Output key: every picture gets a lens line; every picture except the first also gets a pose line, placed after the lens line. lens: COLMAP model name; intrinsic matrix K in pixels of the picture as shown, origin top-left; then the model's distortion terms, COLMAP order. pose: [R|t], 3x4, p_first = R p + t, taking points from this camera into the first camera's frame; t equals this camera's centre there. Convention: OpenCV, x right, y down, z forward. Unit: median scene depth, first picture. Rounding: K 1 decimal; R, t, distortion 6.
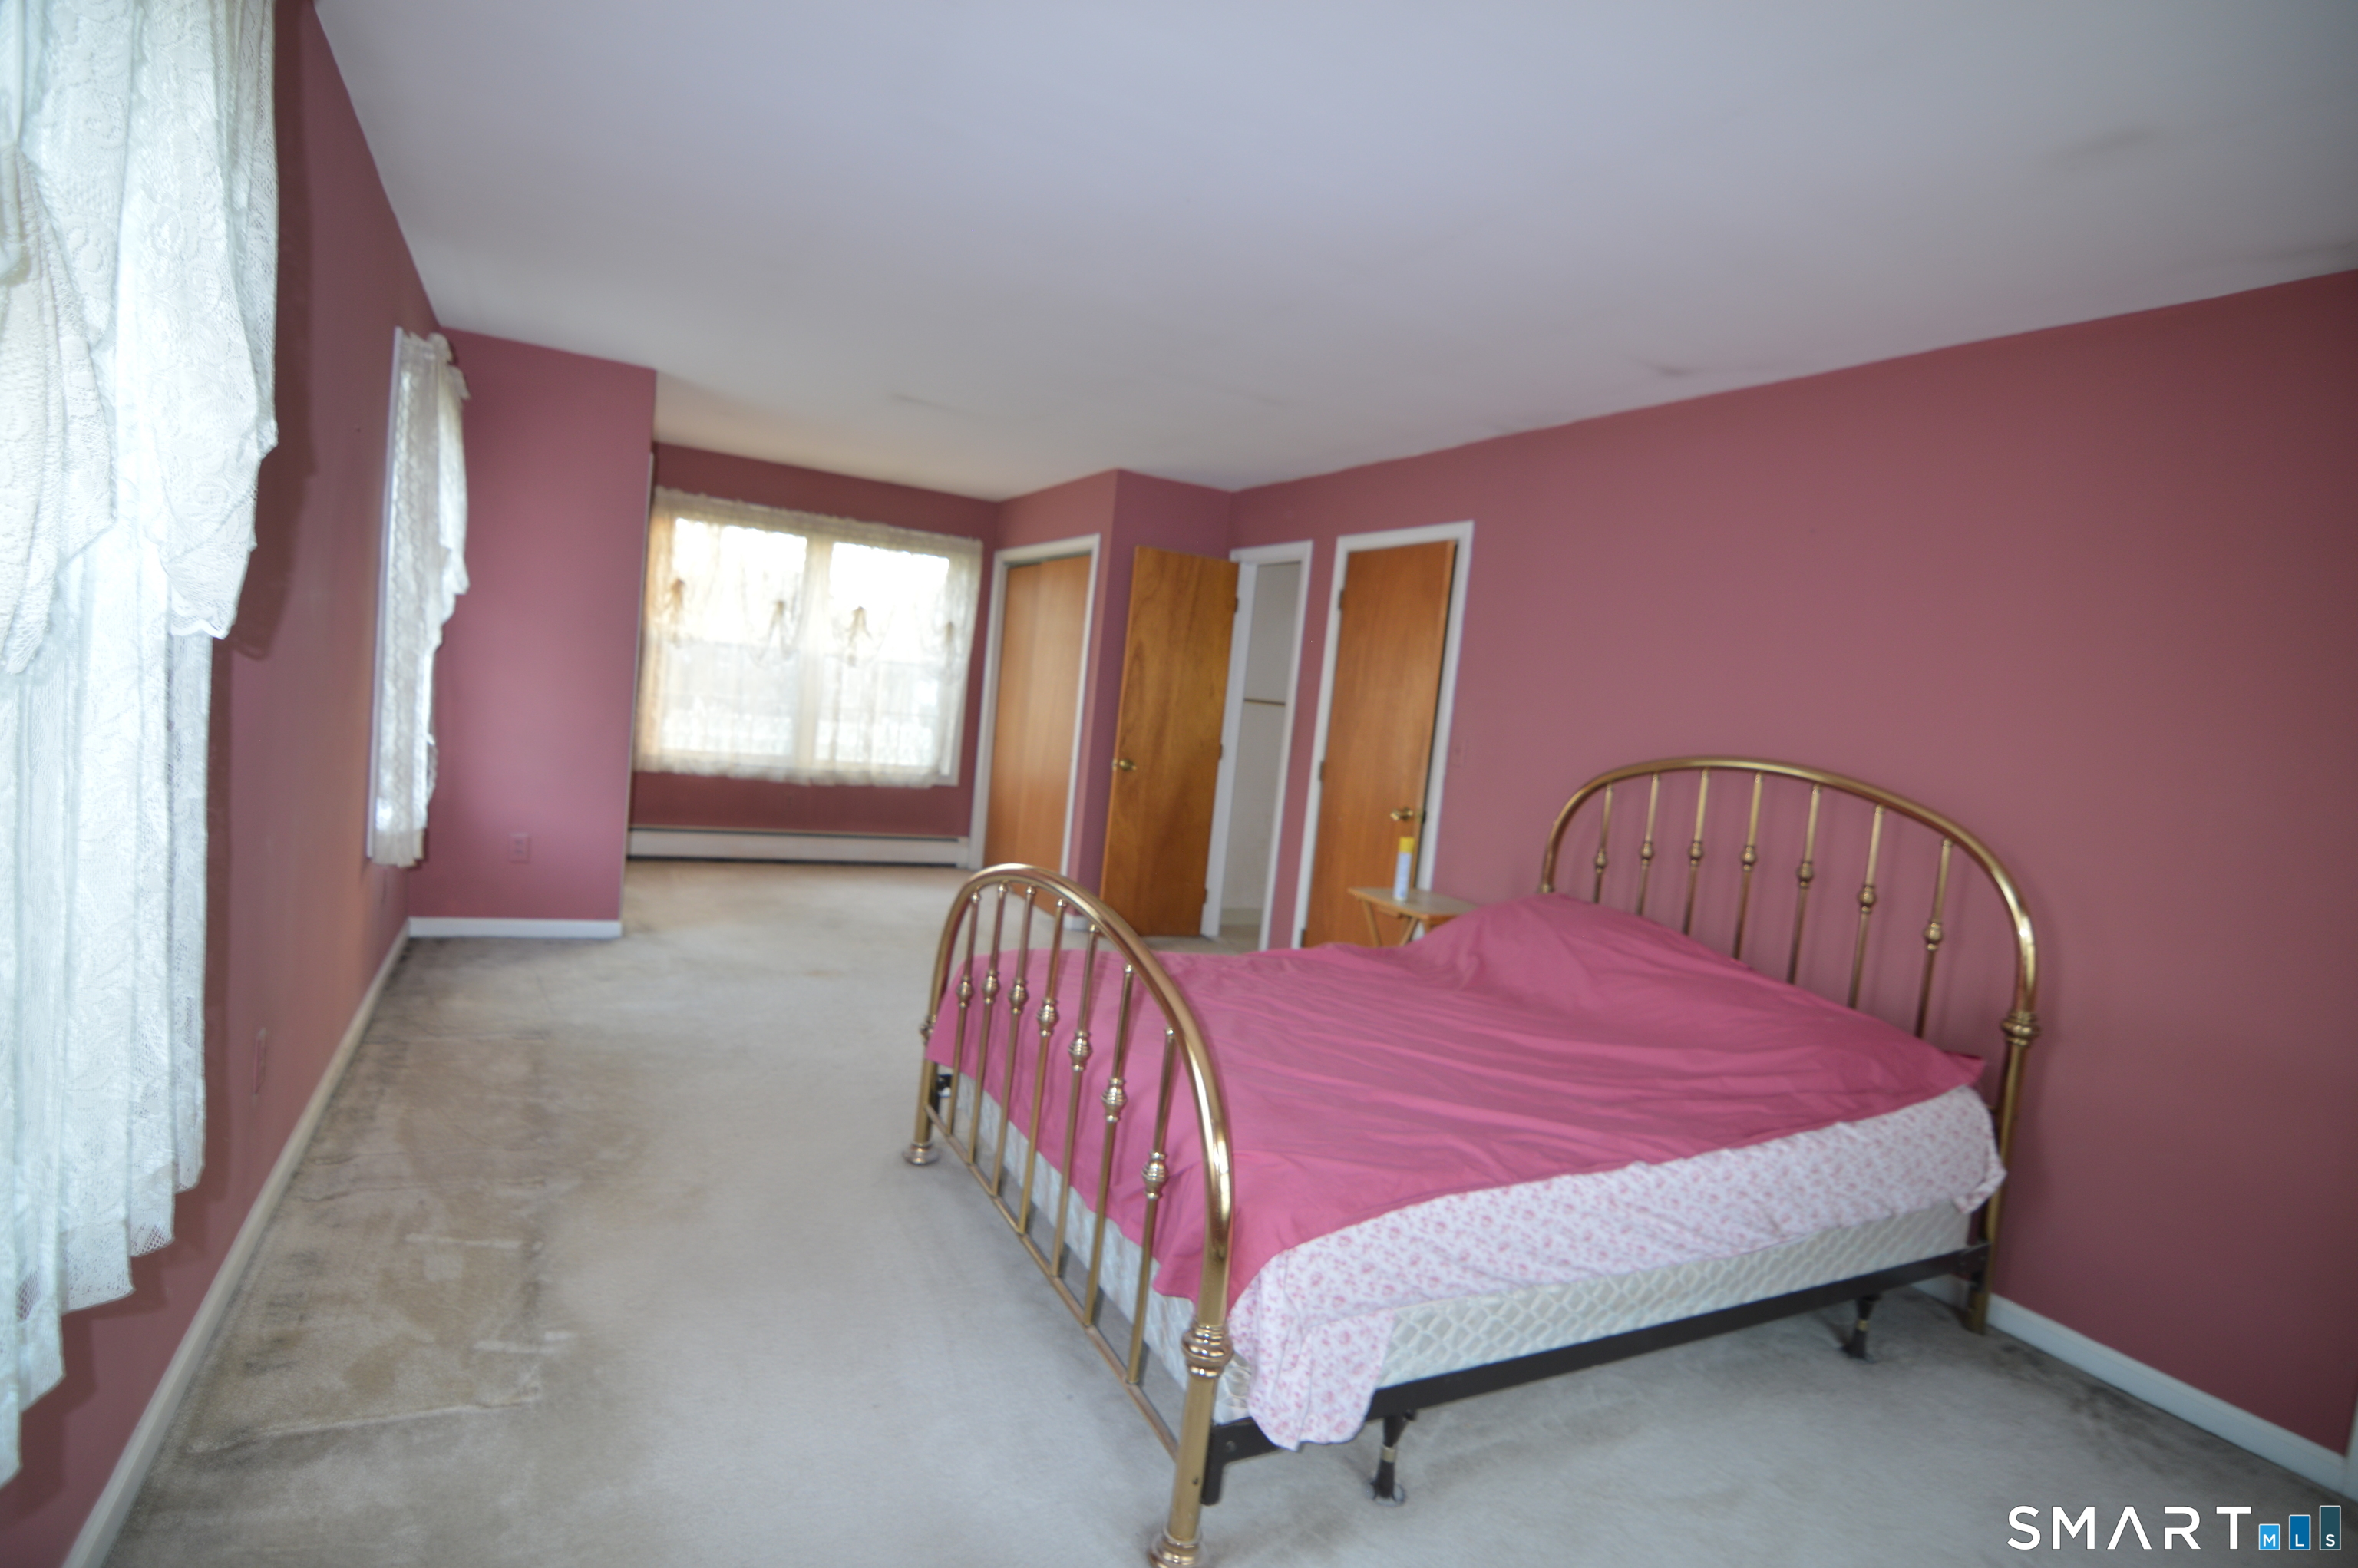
lens RADIAL K [[1155.0, 0, 1171.8], [0, 1155.0, 772.9], [0, 0, 1]] dist [0.004026, -0.016424]
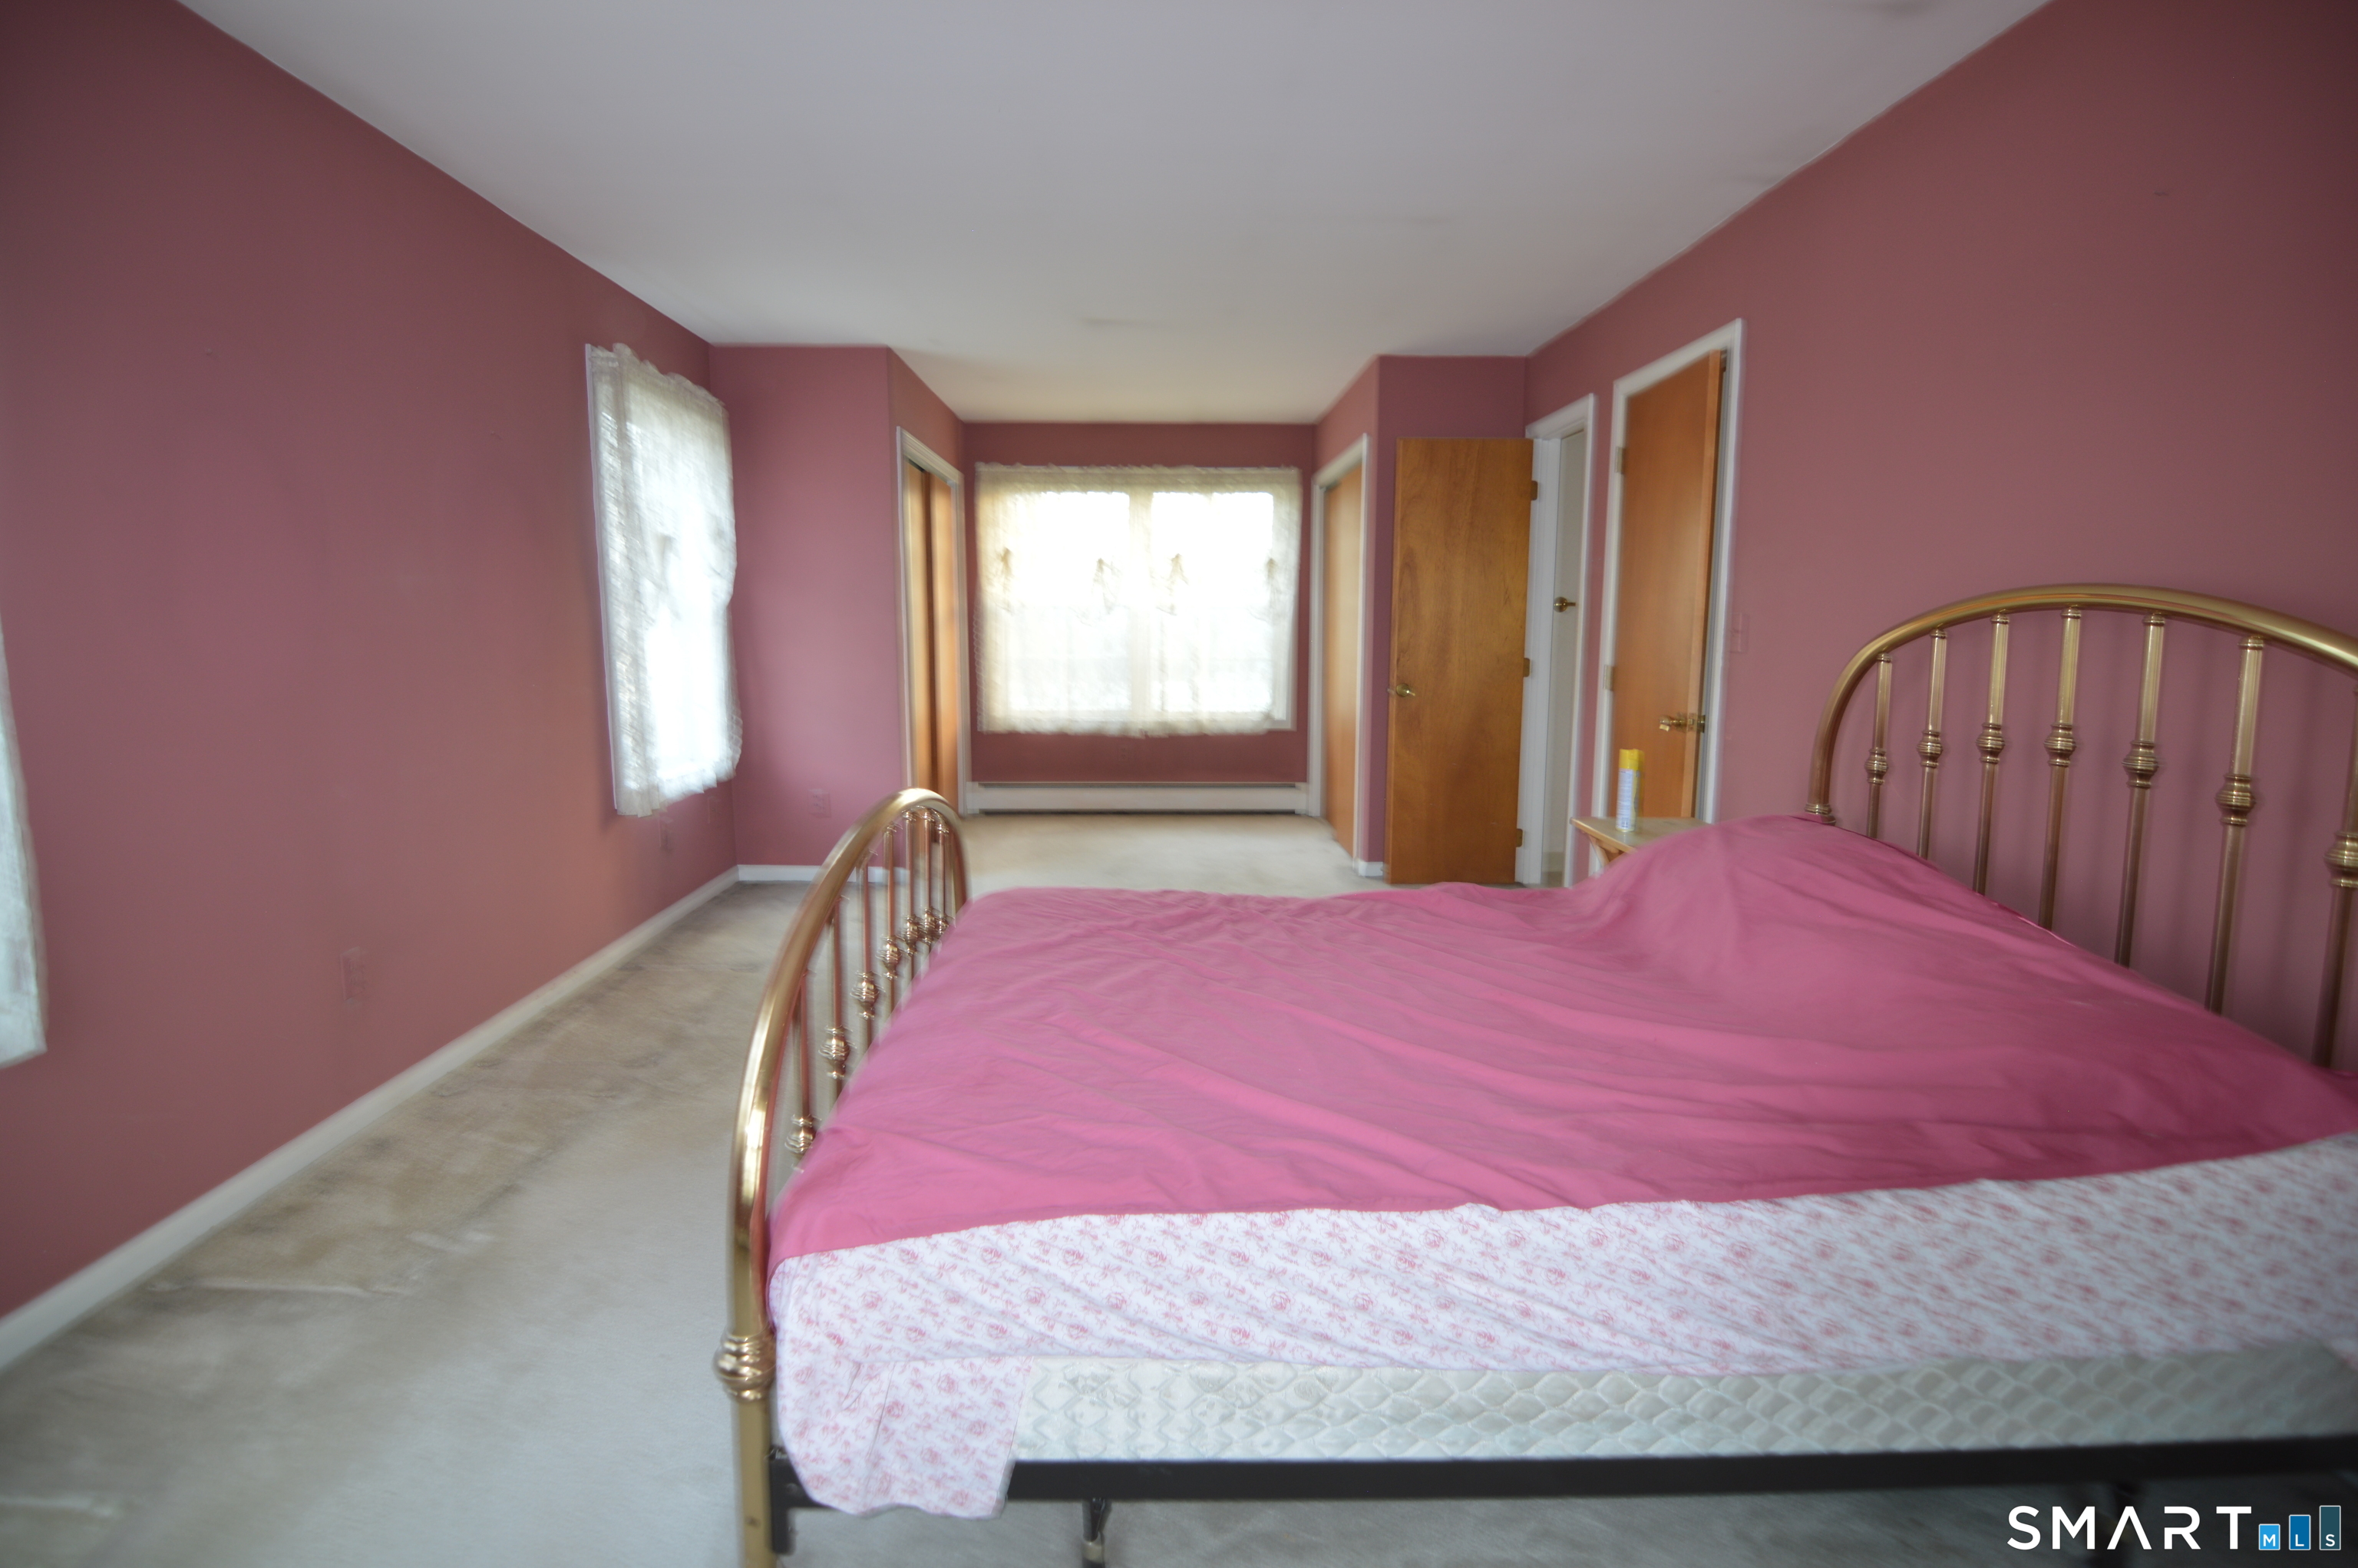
lens RADIAL K [[1155.0, 0, 1171.8], [0, 1155.0, 772.9], [0, 0, 1]] dist [0.004026, -0.016424]
pose [[0.890498, -0.043249, -0.452927, 0.469422], [0.059202, 0.998023, 0.021097, 0.062539], [0.451120, -0.045601, 0.891298, 0.305108]]
